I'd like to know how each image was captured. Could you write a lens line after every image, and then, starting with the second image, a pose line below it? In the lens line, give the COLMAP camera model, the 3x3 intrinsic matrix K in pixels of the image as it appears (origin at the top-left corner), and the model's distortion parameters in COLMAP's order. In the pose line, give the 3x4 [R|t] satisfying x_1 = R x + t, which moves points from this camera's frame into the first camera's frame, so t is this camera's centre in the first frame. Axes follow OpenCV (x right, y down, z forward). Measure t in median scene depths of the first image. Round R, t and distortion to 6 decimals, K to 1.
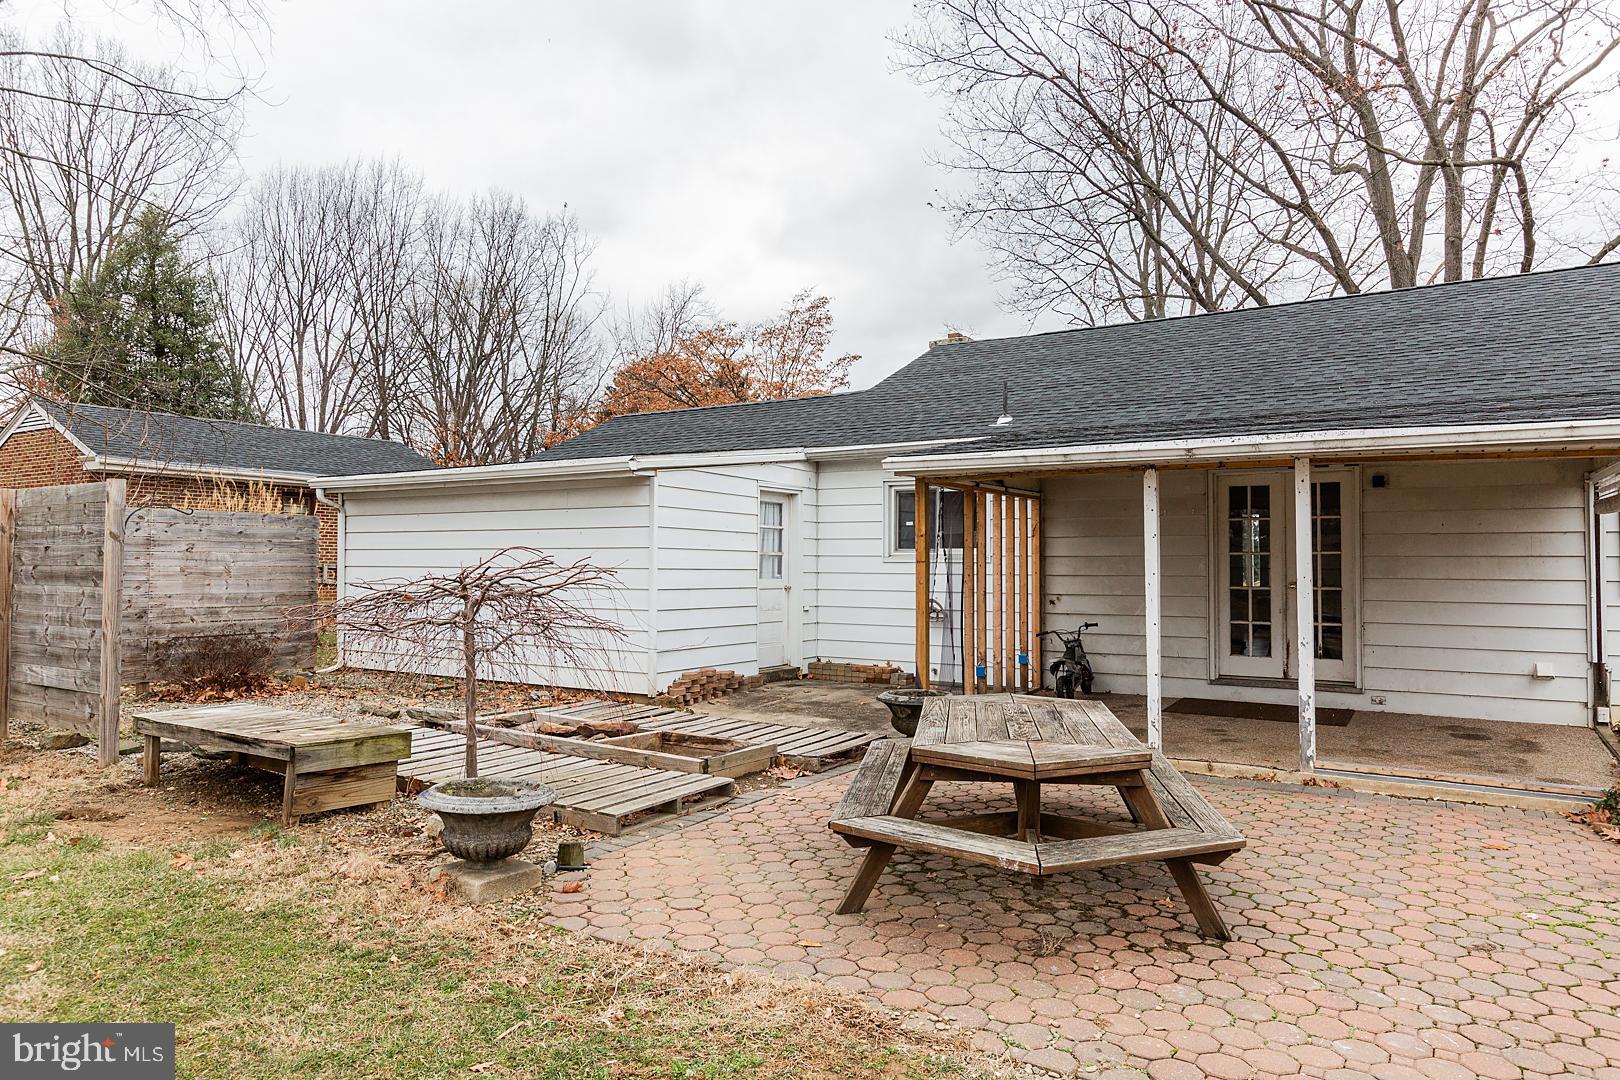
lens RADIAL K [[1014.7, 0, 810.0], [0, 1014.7, 540.0], [0, 0, 1]] dist [-0.006510, 0.002154]
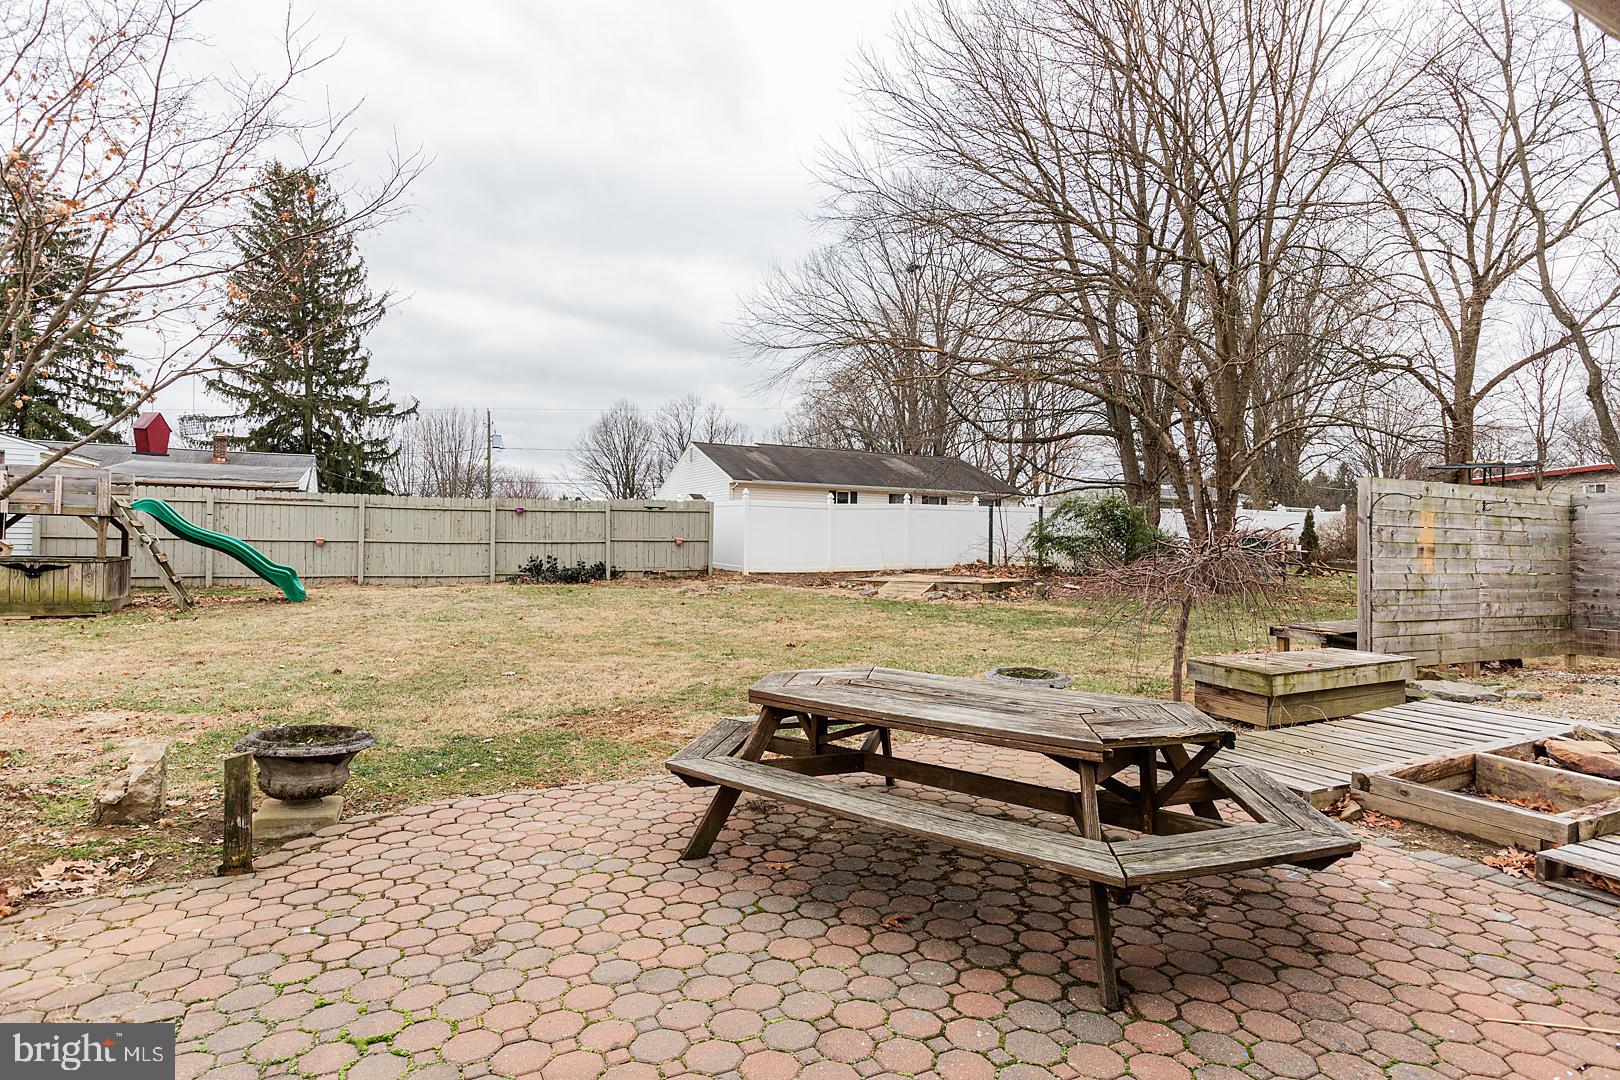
lens RADIAL K [[841.7, 0, 810.0], [0, 841.7, 540.0], [0, 0, 1]] dist [0.001060, -0.001531]
pose [[-0.502160, -0.016166, -0.864624, 0.403076], [0.005384, 0.999747, -0.021819, 0.027029], [0.864758, -0.015612, -0.501946, 0.562189]]
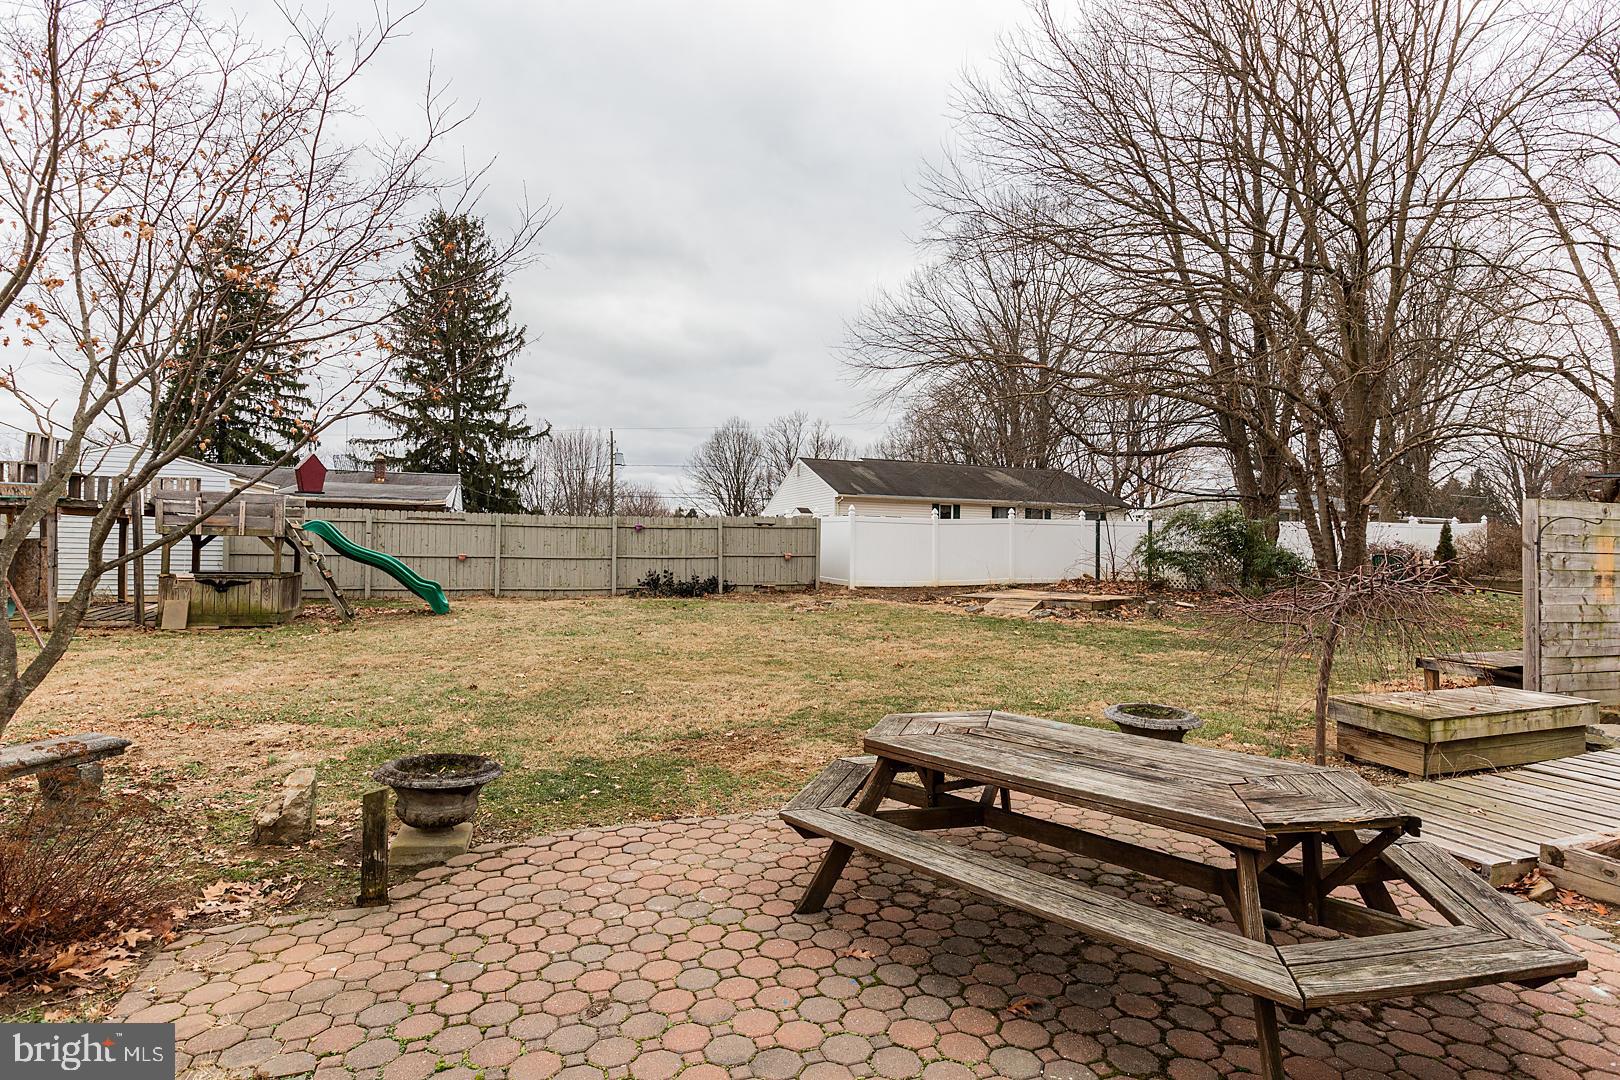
lens RADIAL K [[810.9, 0, 810.0], [0, 810.9, 540.0], [0, 0, 1]] dist [-0.000955, -0.000815]
pose [[-0.606014, -0.025561, -0.795043, 0.388462], [0.001728, 0.999439, -0.033450, 0.012845], [0.795452, -0.021646, -0.605630, 0.546935]]
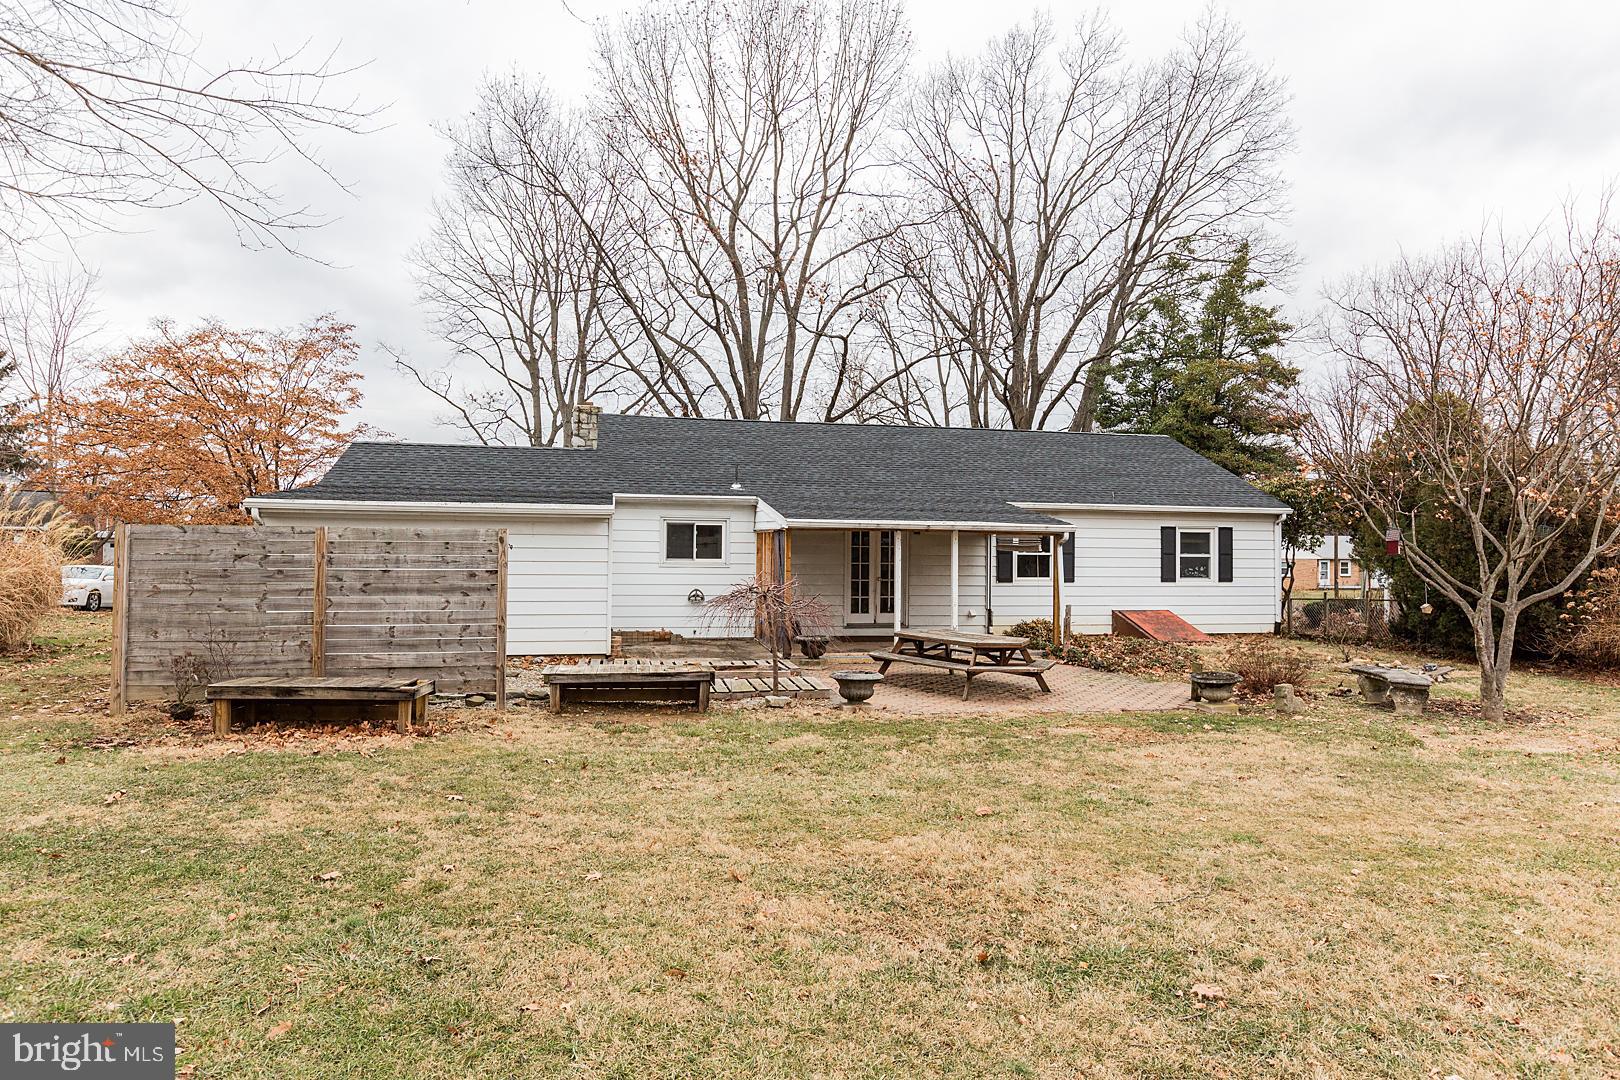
lens RADIAL K [[906.3, 0, 810.0], [0, 906.3, 540.0], [0, 0, 1]] dist [-0.002877, 0.000380]
pose [[0.717412, 0.013628, 0.696515, -0.807030], [-0.024325, 0.999689, 0.005495, -0.036774], [-0.696224, -0.020885, 0.717521, -0.213966]]
